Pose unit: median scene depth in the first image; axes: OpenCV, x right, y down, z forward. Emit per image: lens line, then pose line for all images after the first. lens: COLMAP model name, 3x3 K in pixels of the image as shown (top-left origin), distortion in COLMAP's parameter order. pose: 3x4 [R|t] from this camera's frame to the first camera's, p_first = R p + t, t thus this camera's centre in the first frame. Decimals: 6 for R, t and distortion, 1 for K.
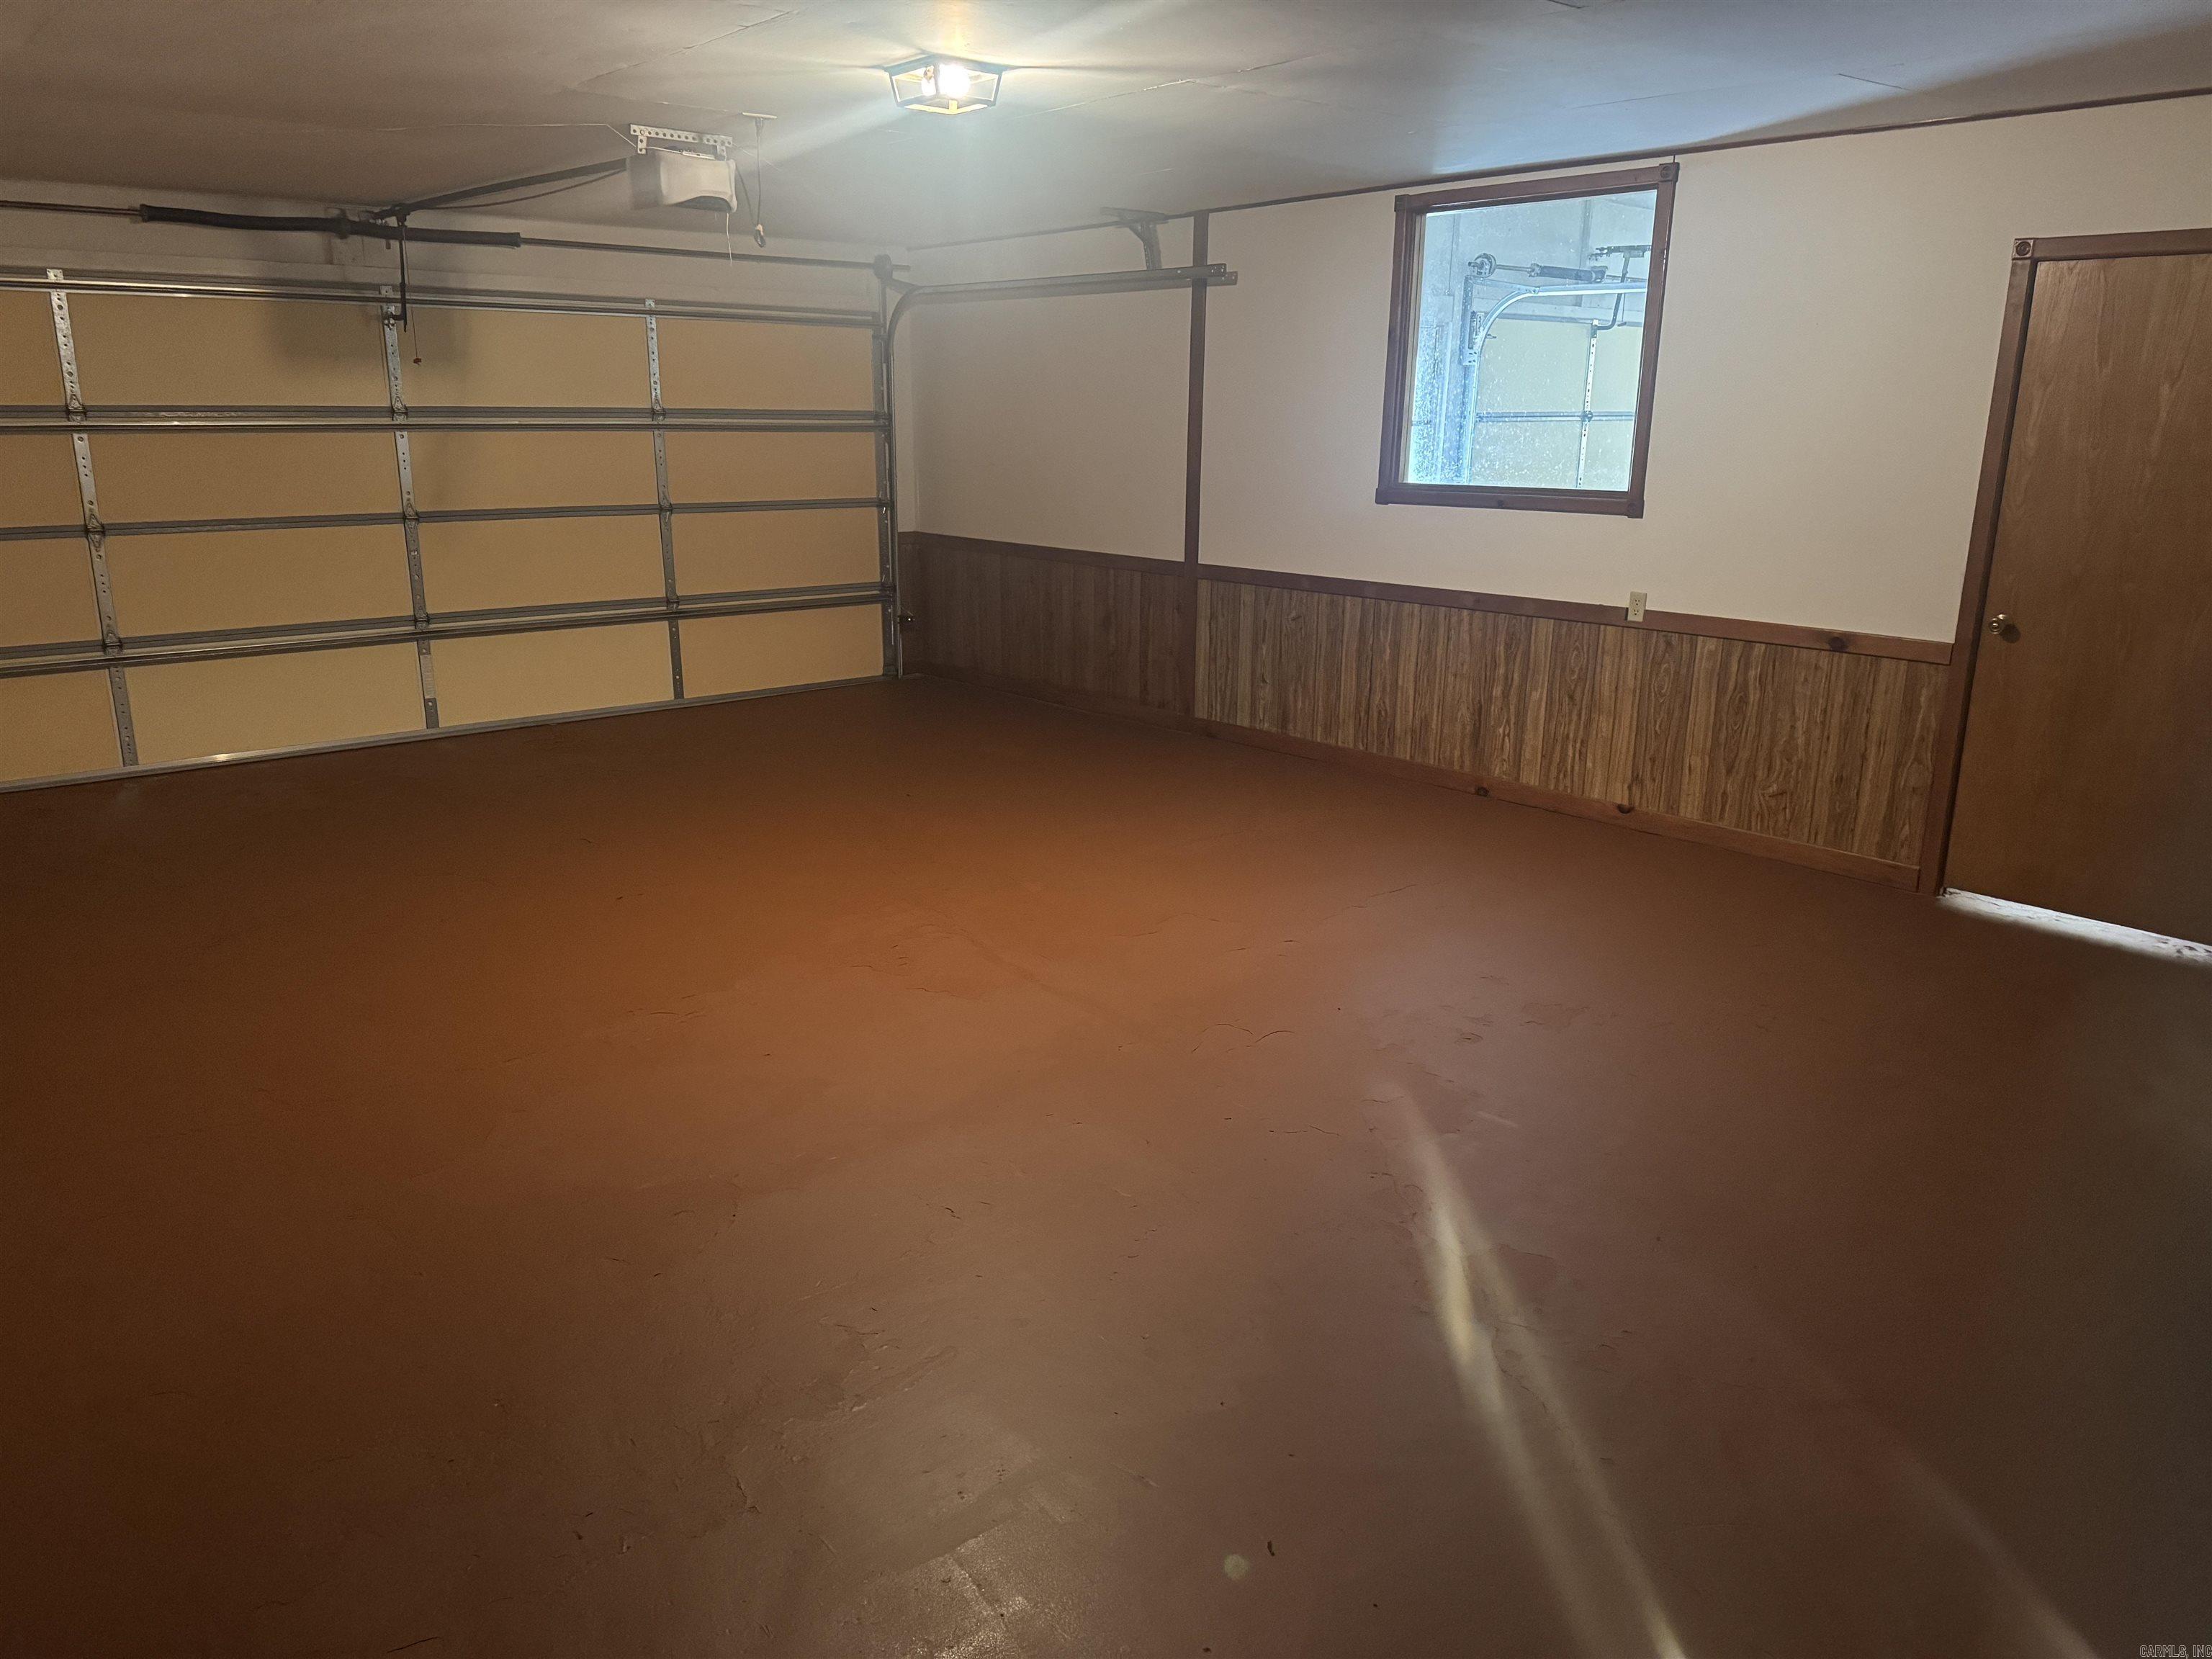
lens RADIAL K [[1577.0, 0, 1106.0], [0, 1577.0, 829.5], [0, 0, 1]] dist [0.113124, -0.135069]
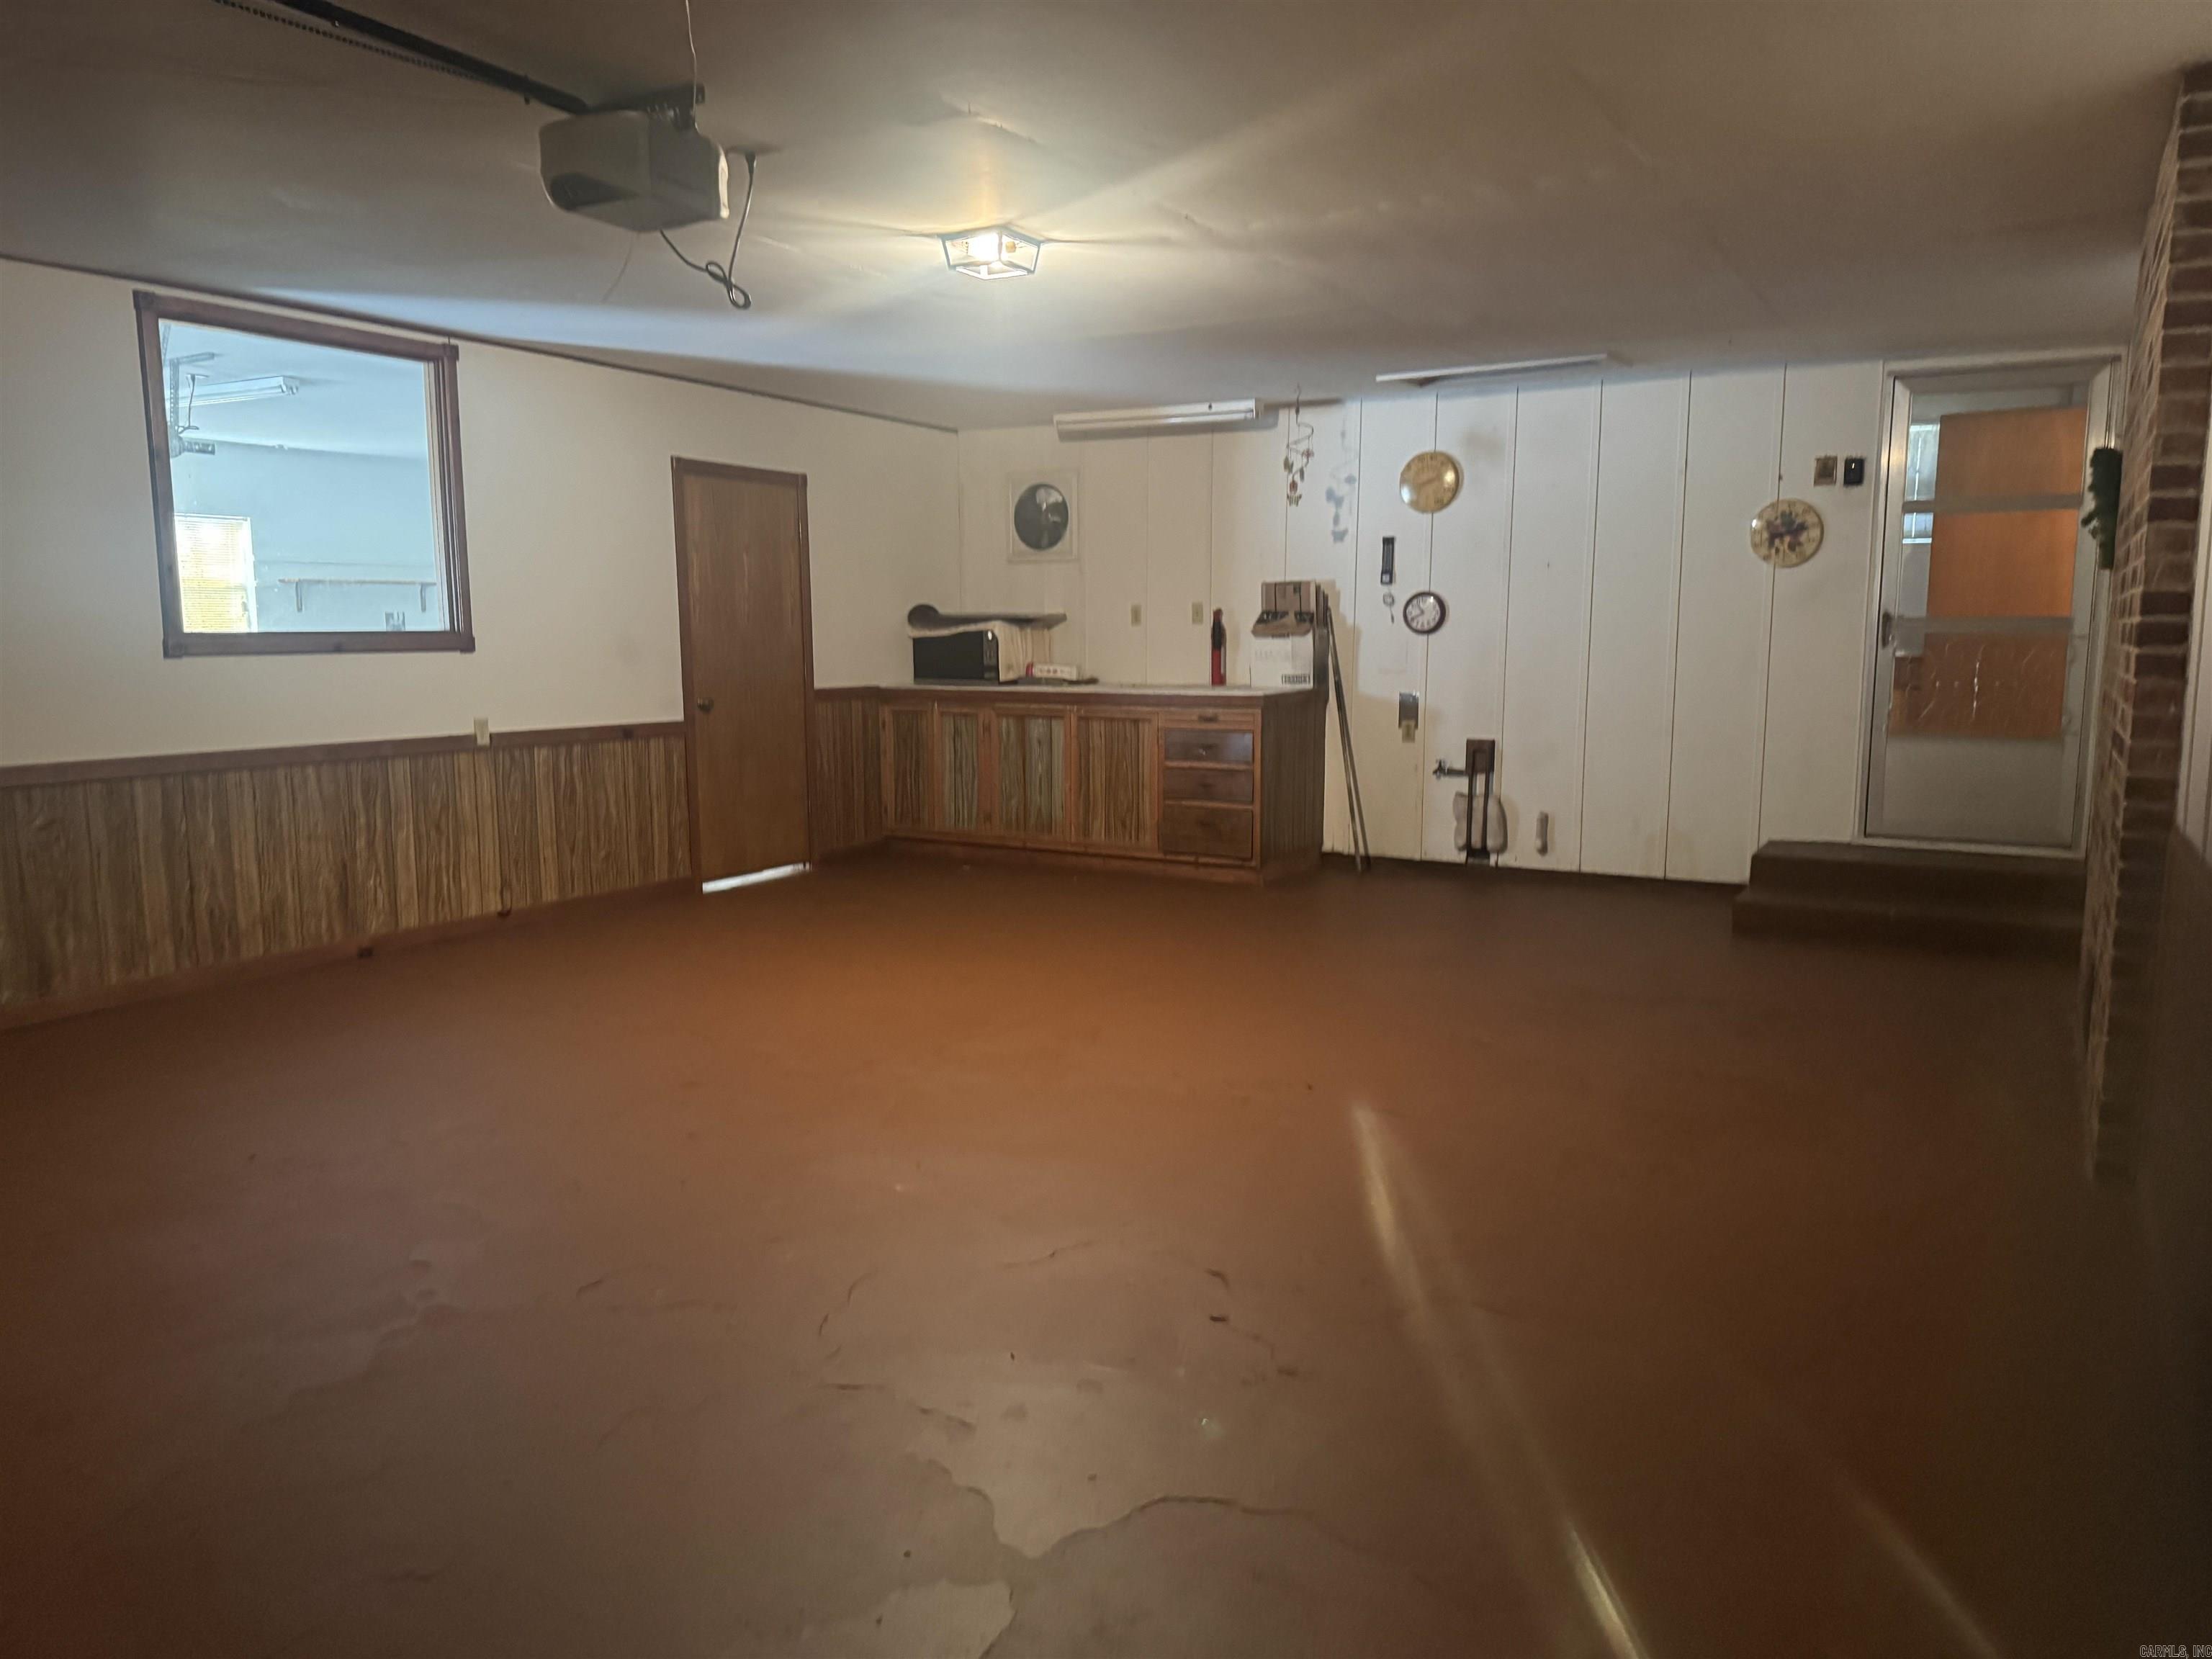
lens RADIAL K [[1577.0, 0, 1106.0], [0, 1577.0, 829.5], [0, 0, 1]] dist [0.113124, -0.135069]
pose [[-0.319705, -0.130876, 0.938435, -0.796355], [0.244147, 0.945593, 0.215050, -0.194517], [-0.915522, 0.297869, -0.270357, 0.865249]]
